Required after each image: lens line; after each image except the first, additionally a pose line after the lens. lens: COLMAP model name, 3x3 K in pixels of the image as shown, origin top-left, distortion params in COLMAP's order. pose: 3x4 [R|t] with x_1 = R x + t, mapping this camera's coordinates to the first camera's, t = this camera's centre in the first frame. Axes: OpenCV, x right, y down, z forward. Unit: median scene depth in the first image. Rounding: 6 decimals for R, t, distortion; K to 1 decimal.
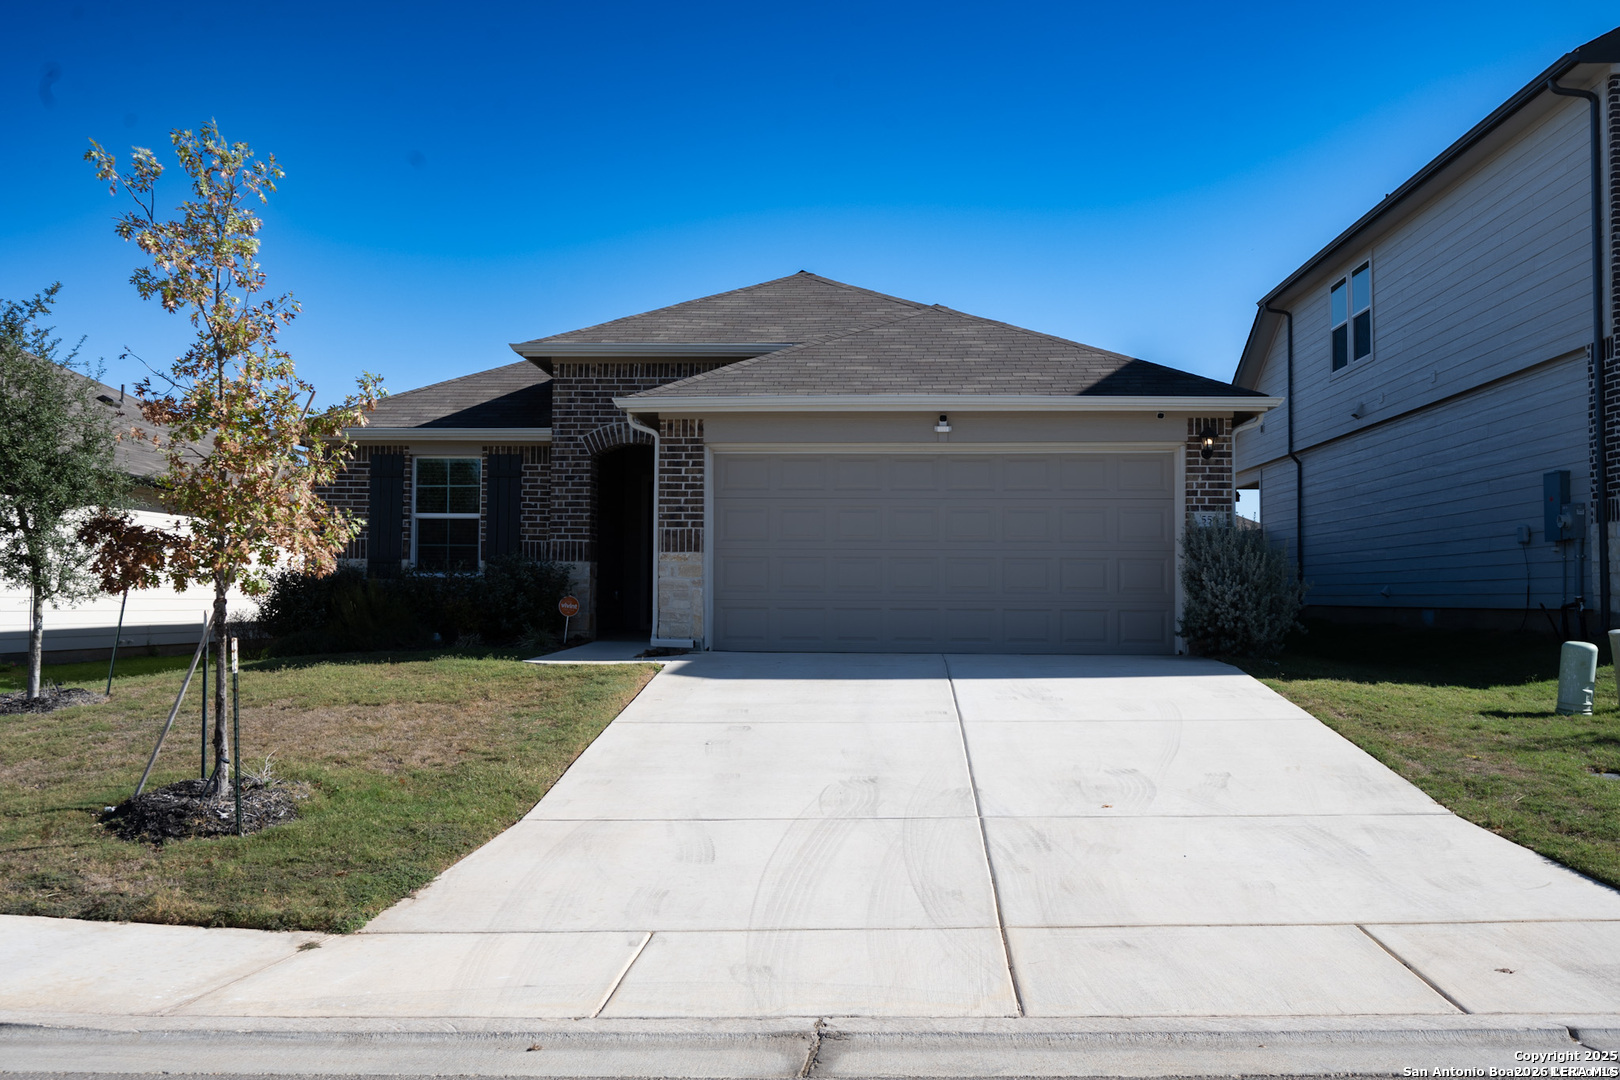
lens RADIAL K [[1322.9, 0, 810.0], [0, 1322.9, 540.0], [0, 0, 1]] dist [-0.008466, -0.005340]
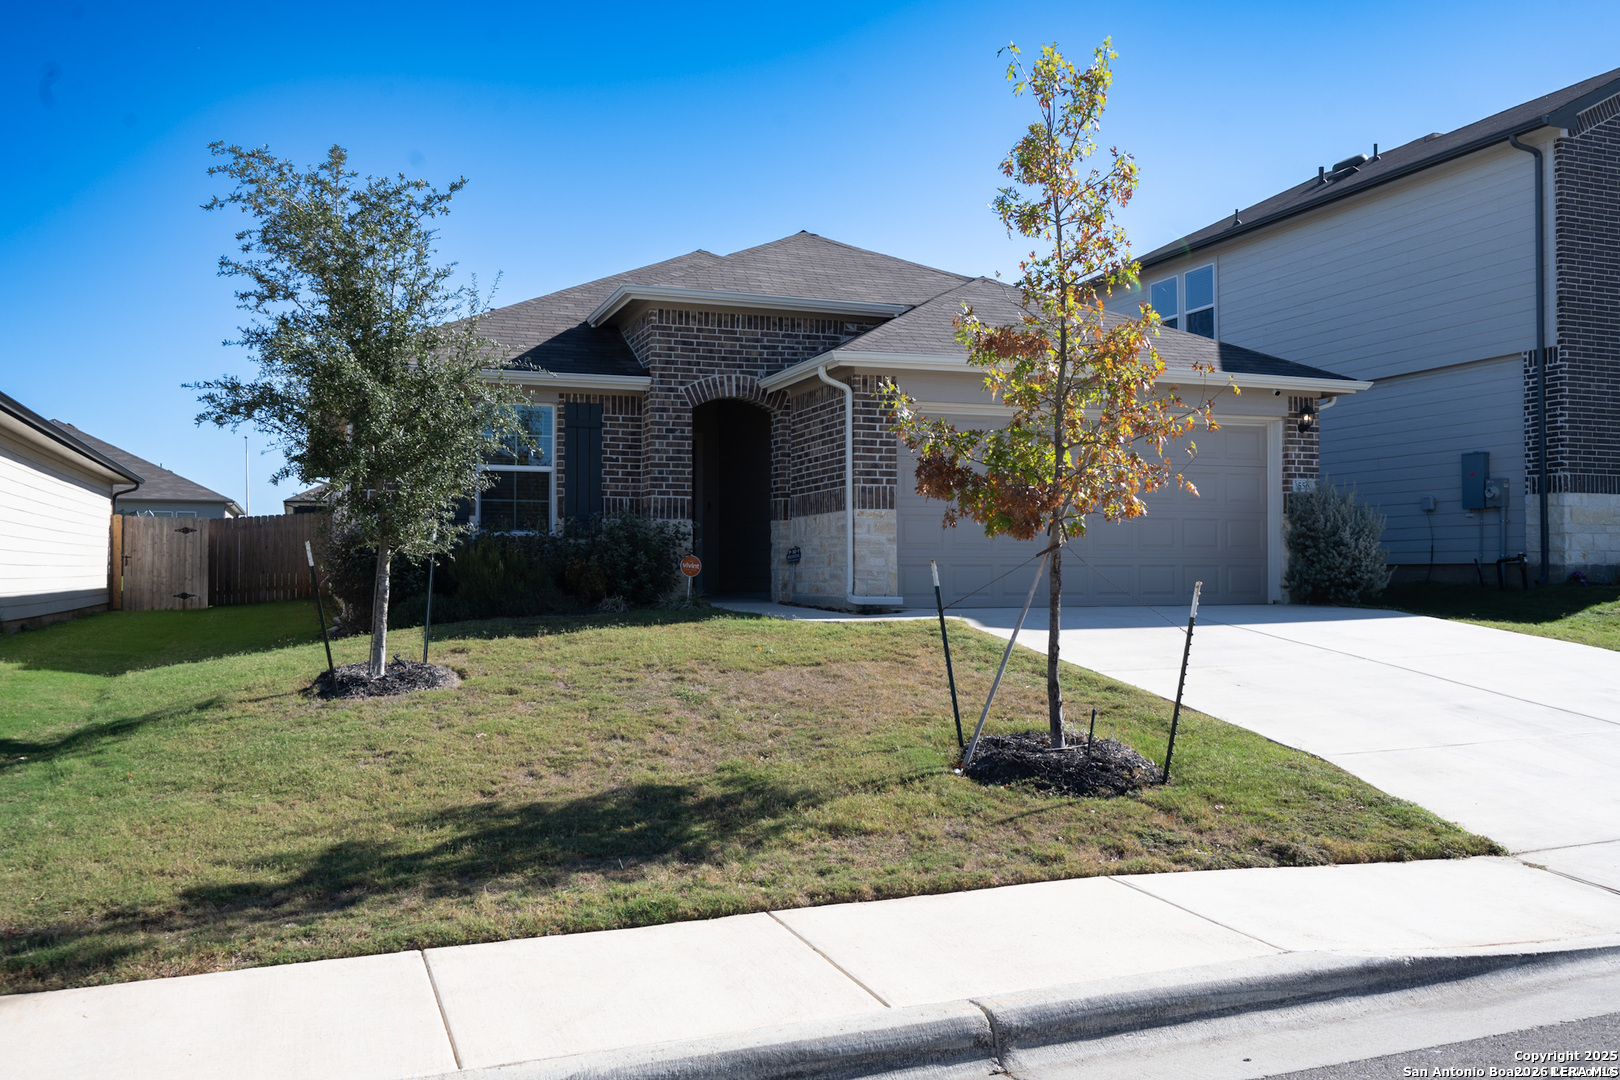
lens RADIAL K [[1322.9, 0, 810.0], [0, 1322.9, 540.0], [0, 0, 1]] dist [-0.008466, -0.005340]
pose [[0.923673, 0.001761, 0.383179, -0.452642], [-0.010242, 0.999746, 0.020095, 0.011082], [-0.383046, -0.022485, 0.923456, 0.086561]]
